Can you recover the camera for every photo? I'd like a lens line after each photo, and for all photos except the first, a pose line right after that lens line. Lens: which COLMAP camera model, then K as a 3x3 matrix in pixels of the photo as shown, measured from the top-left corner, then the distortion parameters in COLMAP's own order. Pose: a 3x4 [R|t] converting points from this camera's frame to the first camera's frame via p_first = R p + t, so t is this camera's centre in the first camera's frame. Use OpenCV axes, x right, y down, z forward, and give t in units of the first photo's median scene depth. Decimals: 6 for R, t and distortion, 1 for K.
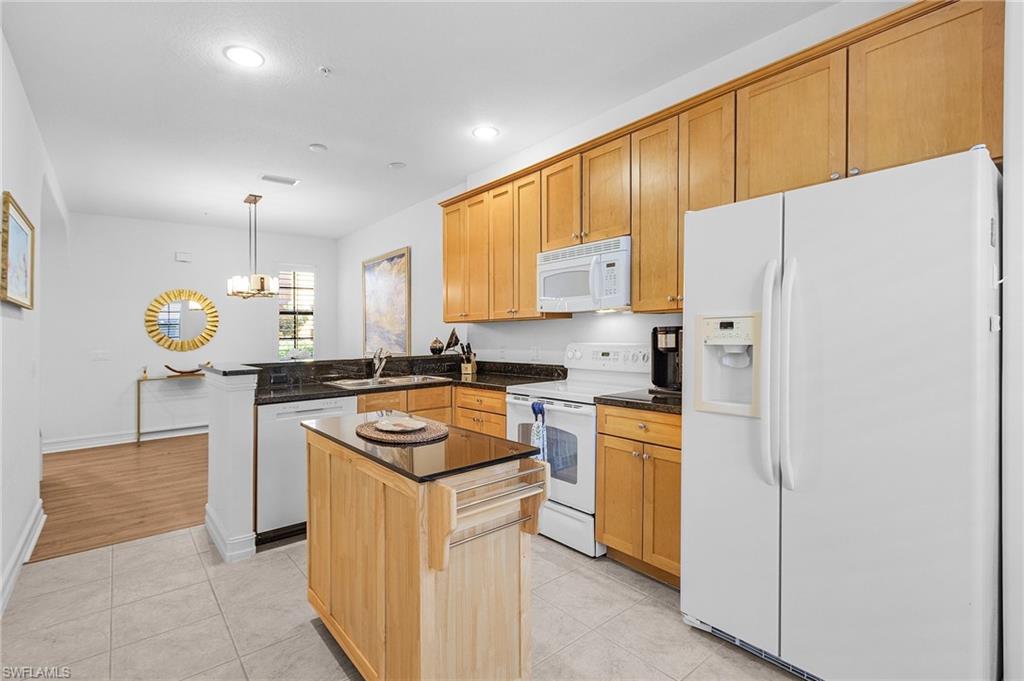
lens RADIAL K [[480.1, 0, 517.1], [0, 480.1, 315.7], [0, 0, 1]] dist [0.006252, -0.003332]
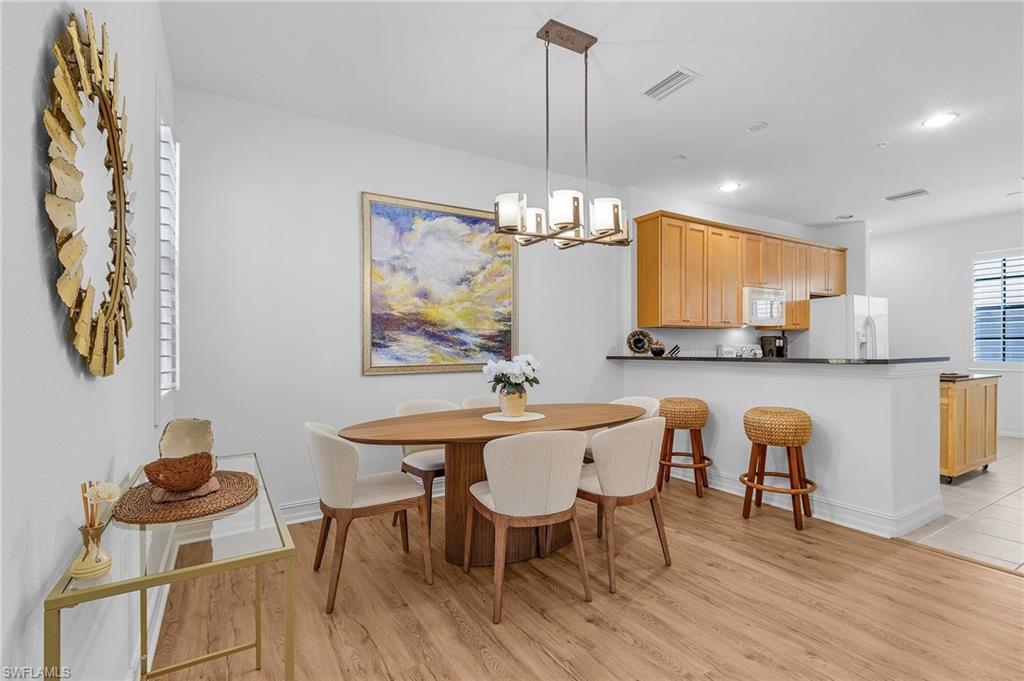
lens RADIAL K [[480.1, 0, 494.9], [0, 480.1, 339.7], [0, 0, 1]] dist [0.006252, -0.003332]
pose [[0.157974, 0.031014, 0.986956, -1.741099], [-0.030167, 0.999192, -0.026570, 0.116627], [-0.986982, -0.025576, 0.158782, 1.670120]]
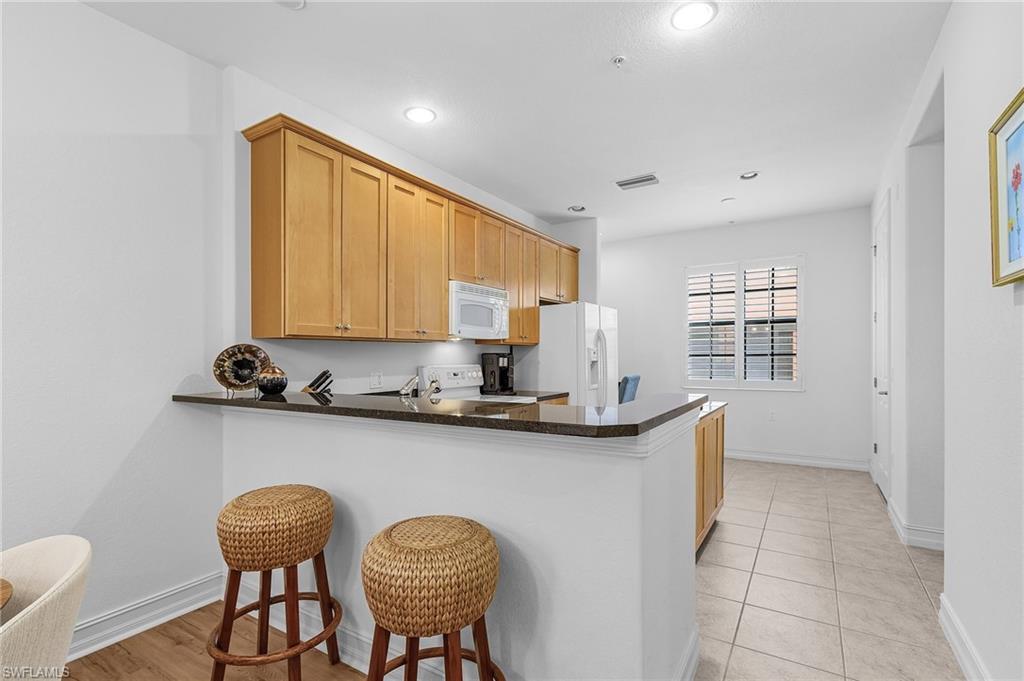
lens RADIAL K [[480.1, 0, 504.8], [0, 480.1, 344.4], [0, 0, 1]] dist [0.006252, -0.003332]
pose [[-0.302601, 0.043468, 0.952126, -1.052453], [-0.019173, 0.998480, -0.051678, 0.066768], [-0.952924, -0.033893, -0.301308, 1.294429]]
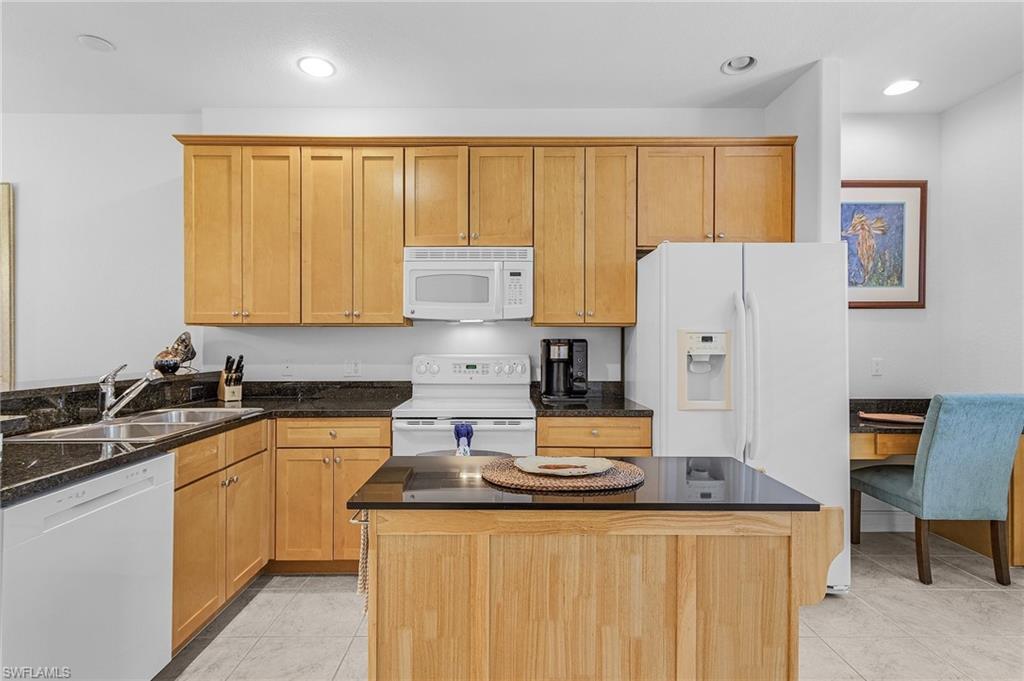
lens RADIAL K [[480.1, 0, 502.6], [0, 480.1, 331.9], [0, 0, 1]] dist [0.006252, -0.003332]
pose [[0.639497, 0.033883, 0.768046, -0.517546], [-0.038615, 0.999183, -0.011928, 0.021853], [-0.767823, -0.022030, 0.640283, 0.363500]]
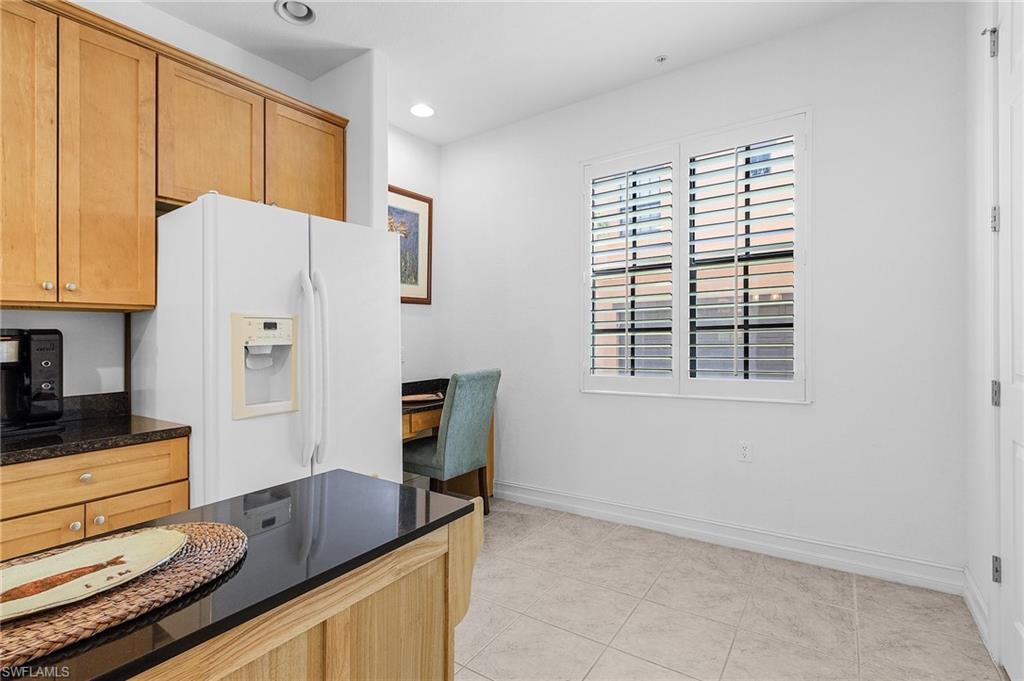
lens RADIAL K [[480.1, 0, 502.0], [0, 480.1, 331.4], [0, 0, 1]] dist [0.006252, -0.003332]
pose [[-0.258247, 0.033918, 0.965483, -0.390466], [-0.008004, 0.999274, -0.037246, 0.038724], [-0.966046, -0.017346, -0.257788, 0.473366]]
